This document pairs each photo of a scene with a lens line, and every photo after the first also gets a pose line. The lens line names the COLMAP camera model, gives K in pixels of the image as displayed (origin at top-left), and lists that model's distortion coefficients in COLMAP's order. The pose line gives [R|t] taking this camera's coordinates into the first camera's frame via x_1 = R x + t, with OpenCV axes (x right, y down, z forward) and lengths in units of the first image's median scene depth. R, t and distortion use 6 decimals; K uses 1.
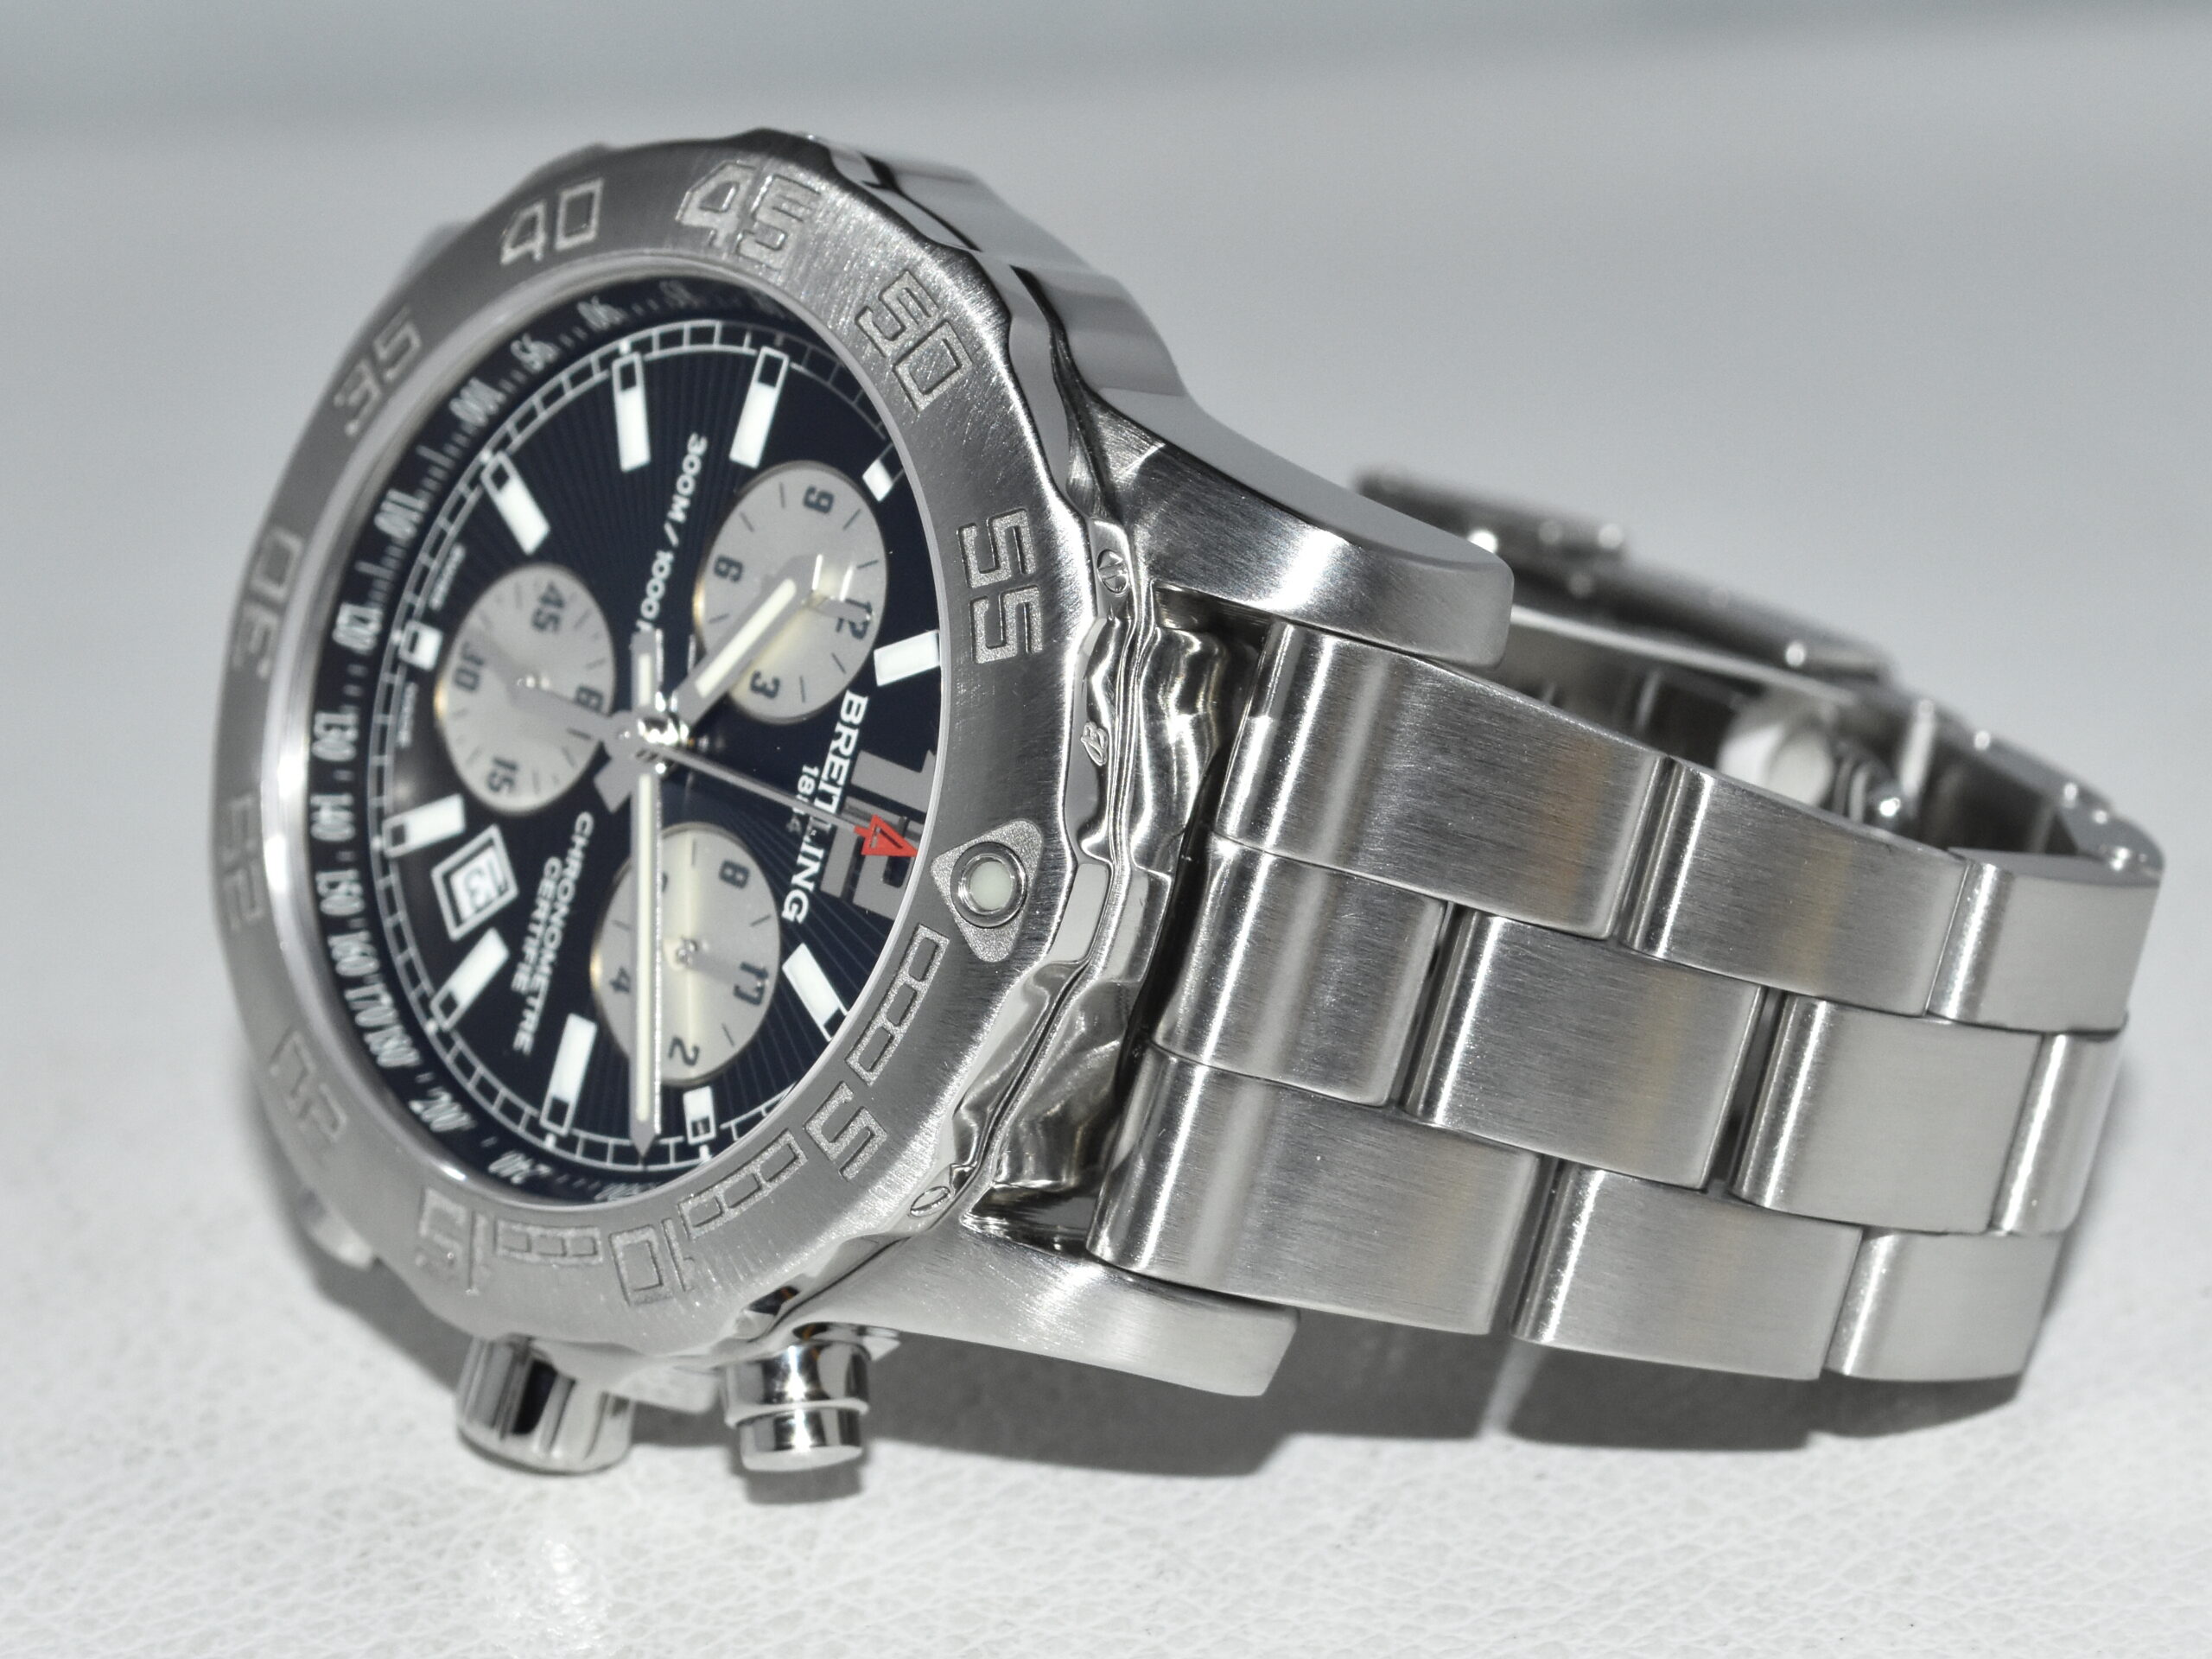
lens RADIAL K [[5883.5, 0, 1105.2], [0, 5883.5, 604.1], [0, 0, 1]] dist [0.069408, -0.165299]
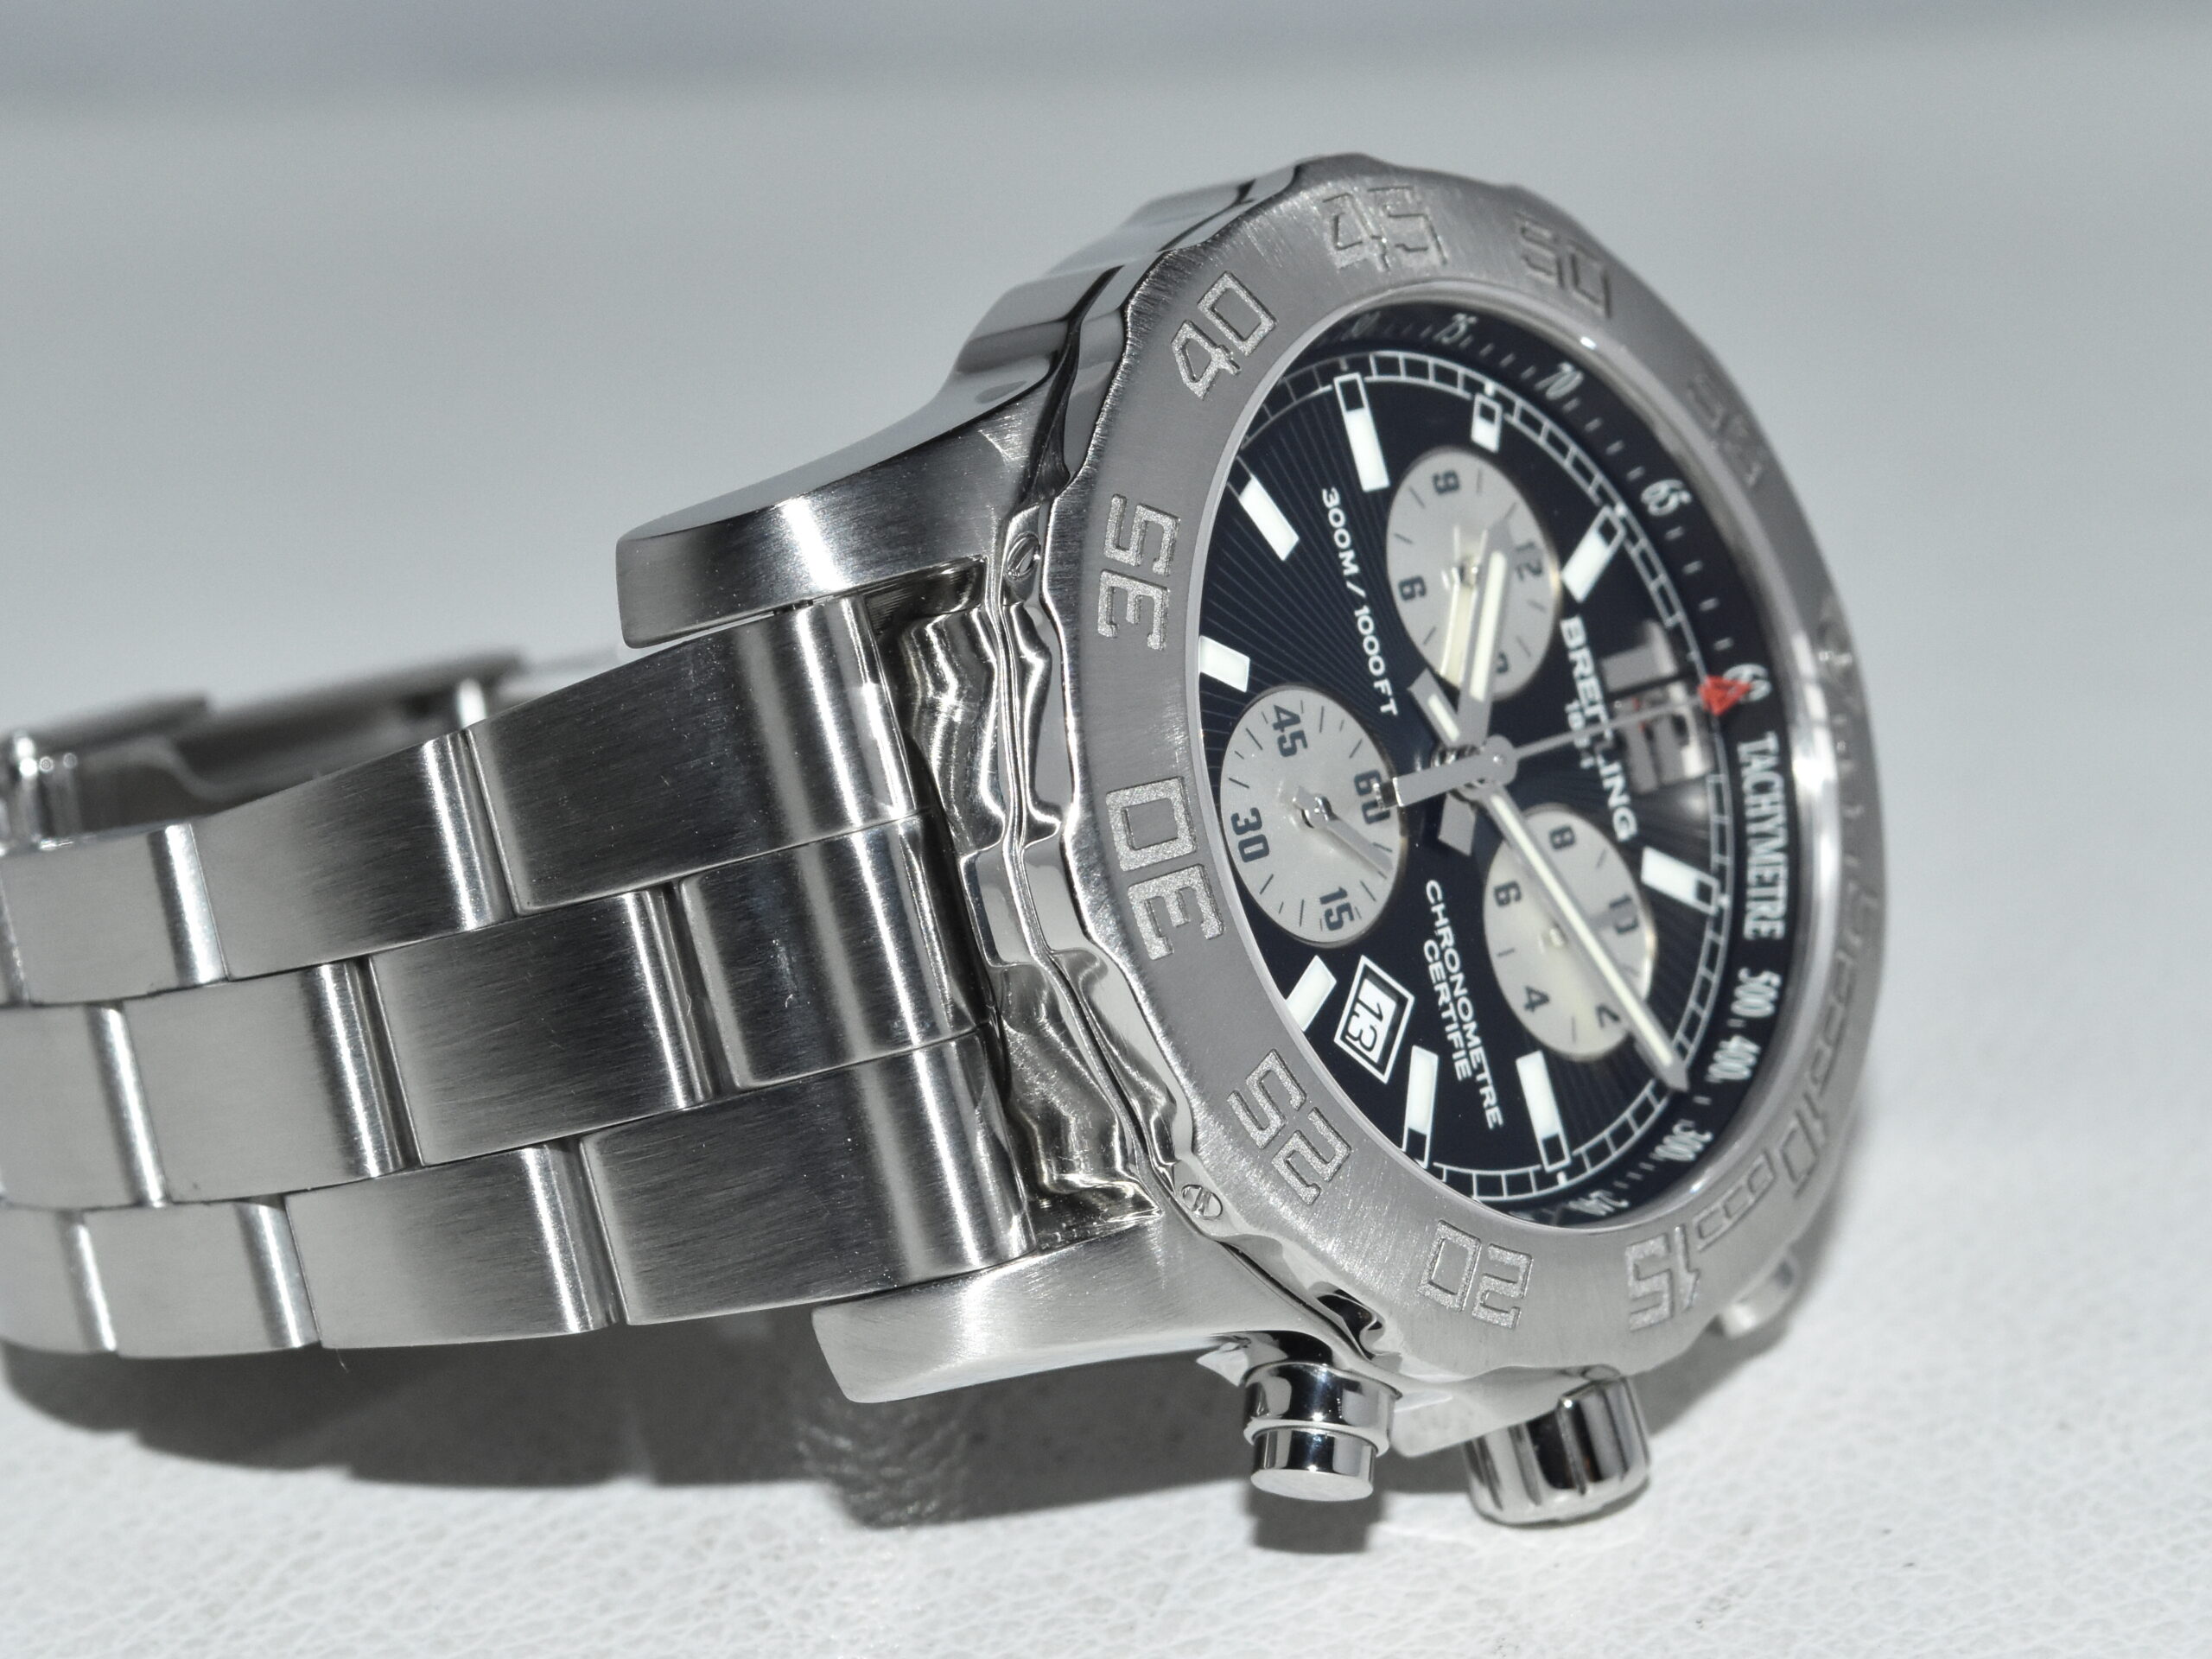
lens RADIAL K [[5883.5, 0, 1105.2], [0, 5883.5, 604.1], [0, 0, 1]] dist [0.069408, -0.165299]
pose [[-0.035067, -0.264005, 0.963884, -1.021913], [0.323997, 0.909382, 0.260864, -0.280012], [-0.945408, 0.321443, 0.053647, 0.992674]]
